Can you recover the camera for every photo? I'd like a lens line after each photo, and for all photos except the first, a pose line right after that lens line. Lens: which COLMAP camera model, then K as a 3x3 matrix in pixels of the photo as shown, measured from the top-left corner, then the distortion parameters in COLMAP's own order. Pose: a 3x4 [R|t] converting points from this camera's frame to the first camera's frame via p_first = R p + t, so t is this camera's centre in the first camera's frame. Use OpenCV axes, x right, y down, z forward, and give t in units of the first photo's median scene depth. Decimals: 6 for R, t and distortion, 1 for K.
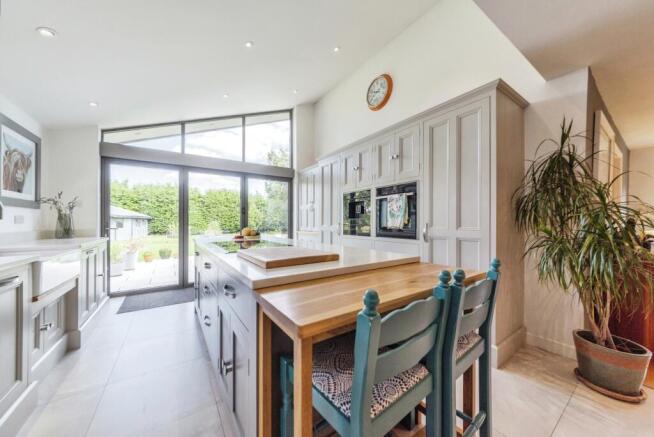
lens RADIAL K [[229.4, 0, 324.1], [0, 229.4, 222.7], [0, 0, 1]] dist [0.000900, 0.000170]
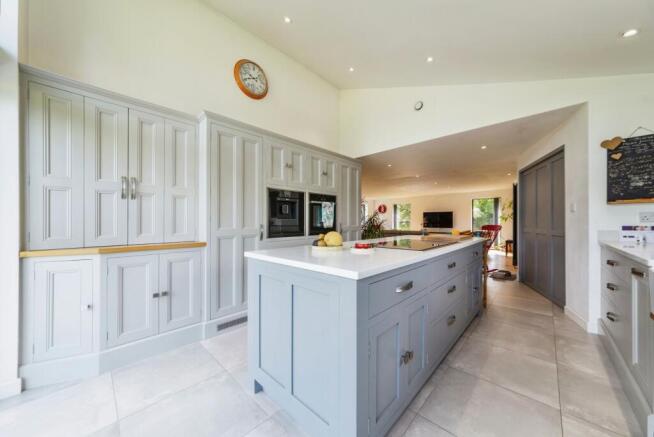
lens RADIAL K [[229.4, 0, 324.1], [0, 229.4, 222.7], [0, 0, 1]] dist [0.000900, 0.000170]
pose [[-0.206869, -0.001847, 0.978367, -0.756256], [-0.001057, 0.999998, 0.001665, -0.003371], [-0.978368, -0.000690, -0.206871, 0.972034]]
